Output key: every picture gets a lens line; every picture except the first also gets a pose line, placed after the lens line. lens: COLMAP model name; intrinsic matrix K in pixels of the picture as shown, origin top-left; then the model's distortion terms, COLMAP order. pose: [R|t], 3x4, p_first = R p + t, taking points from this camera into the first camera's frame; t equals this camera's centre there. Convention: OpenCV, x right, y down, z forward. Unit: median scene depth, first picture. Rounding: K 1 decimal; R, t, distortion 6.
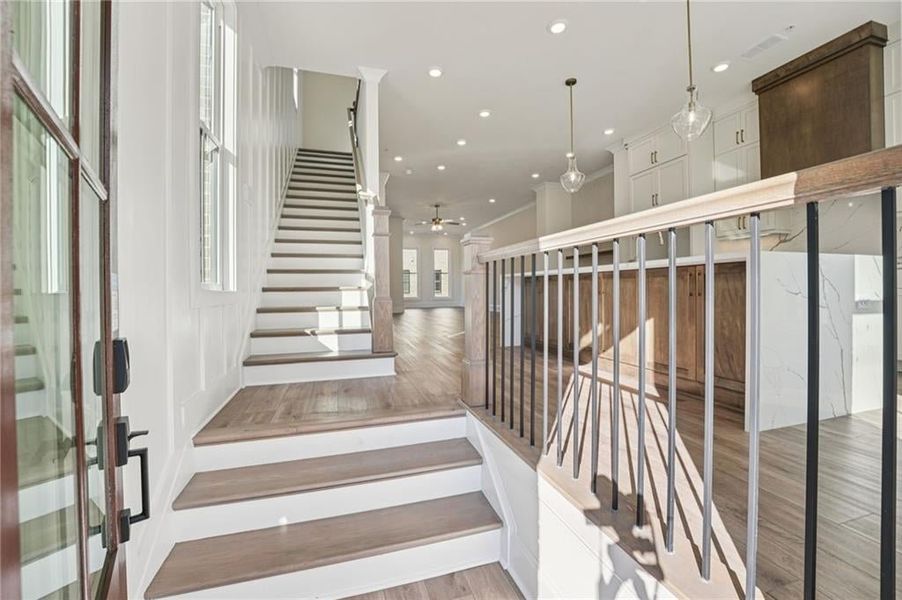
lens RADIAL K [[366.6, 0, 448.6], [0, 366.6, 292.8], [0, 0, 1]] dist [-0.031340, 0.004797]
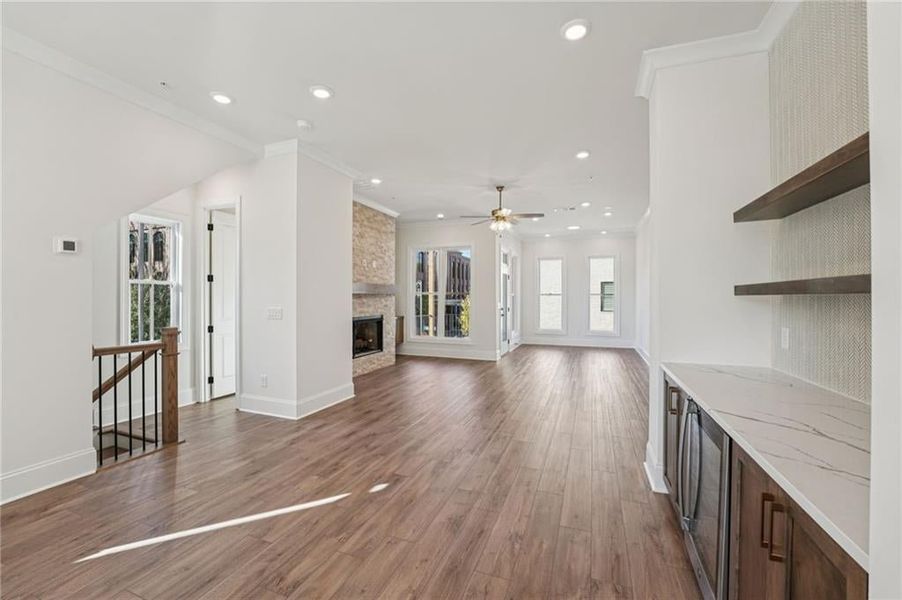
lens RADIAL K [[366.6, 0, 449.7], [0, 366.6, 296.1], [0, 0, 1]] dist [-0.031340, 0.004797]
pose [[0.787289, 0.009921, -0.616504, 0.257226], [-0.016136, 0.999860, -0.004516, -0.067532], [0.616372, 0.013503, 0.787339, 0.514144]]
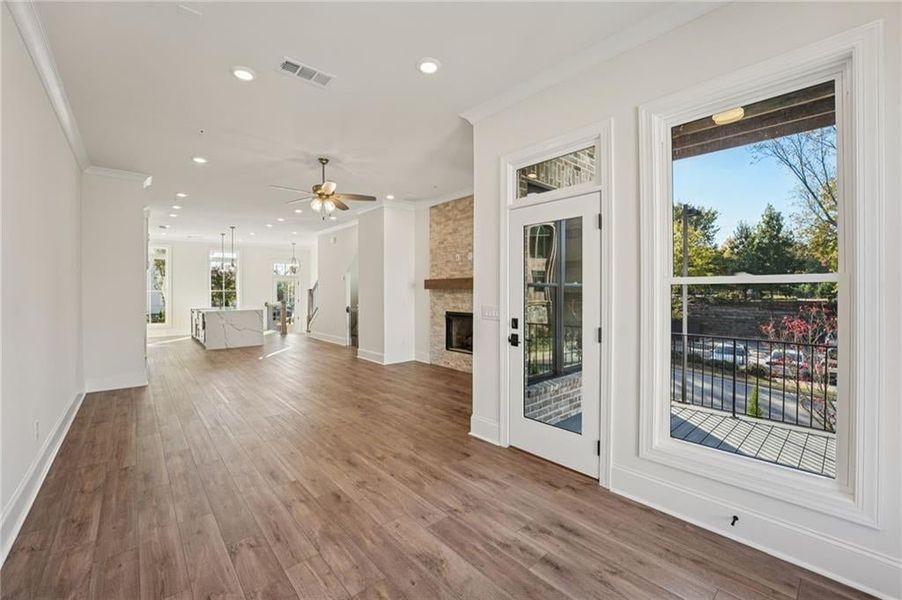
lens RADIAL K [[366.6, 0, 454.7], [0, 366.6, 293.9], [0, 0, 1]] dist [-0.031340, 0.004797]
pose [[-0.906184, 0.013149, -0.422679, 0.015416], [0.006047, 0.999817, 0.018138, -0.075205], [0.422840, 0.013880, -0.906098, 1.502570]]
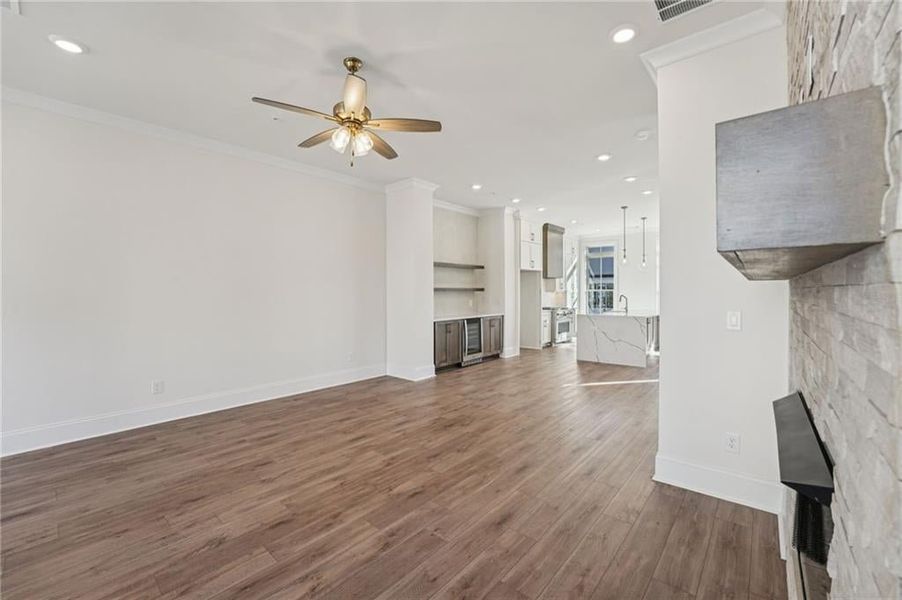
lens RADIAL K [[366.6, 0, 449.5], [0, 366.6, 295.6], [0, 0, 1]] dist [-0.031340, 0.004797]
pose [[-0.529680, 0.003428, 0.848191, -0.296018], [0.016687, 0.999840, 0.006380, -0.068282], [-0.848034, 0.017533, -0.529652, 1.091061]]
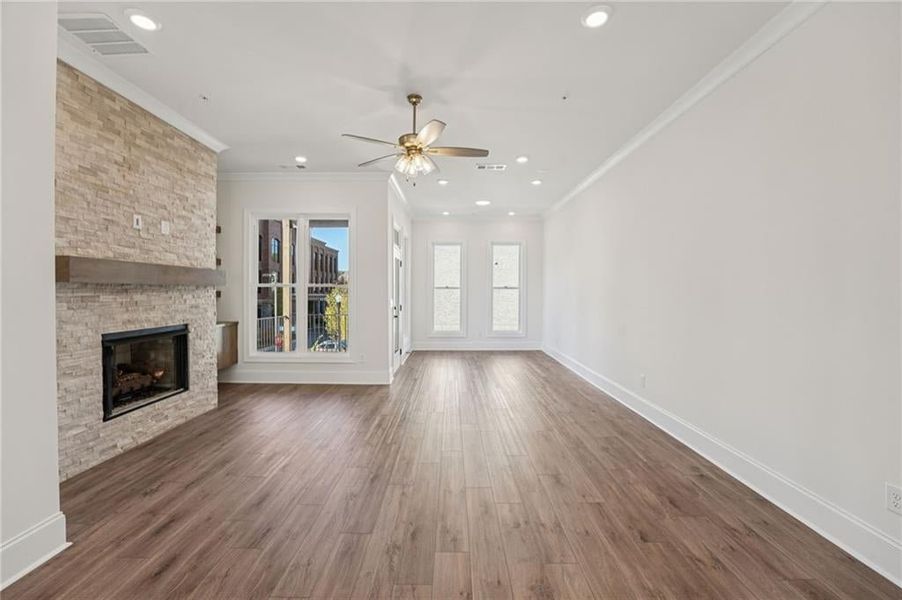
lens RADIAL K [[366.6, 0, 448.5], [0, 366.6, 294.1], [0, 0, 1]] dist [-0.031340, 0.004797]
pose [[0.954014, 0.014628, -0.299405, 0.095129], [-0.015168, 0.999885, 0.000523, -0.067709], [0.299378, 0.004043, 0.954126, 0.710479]]
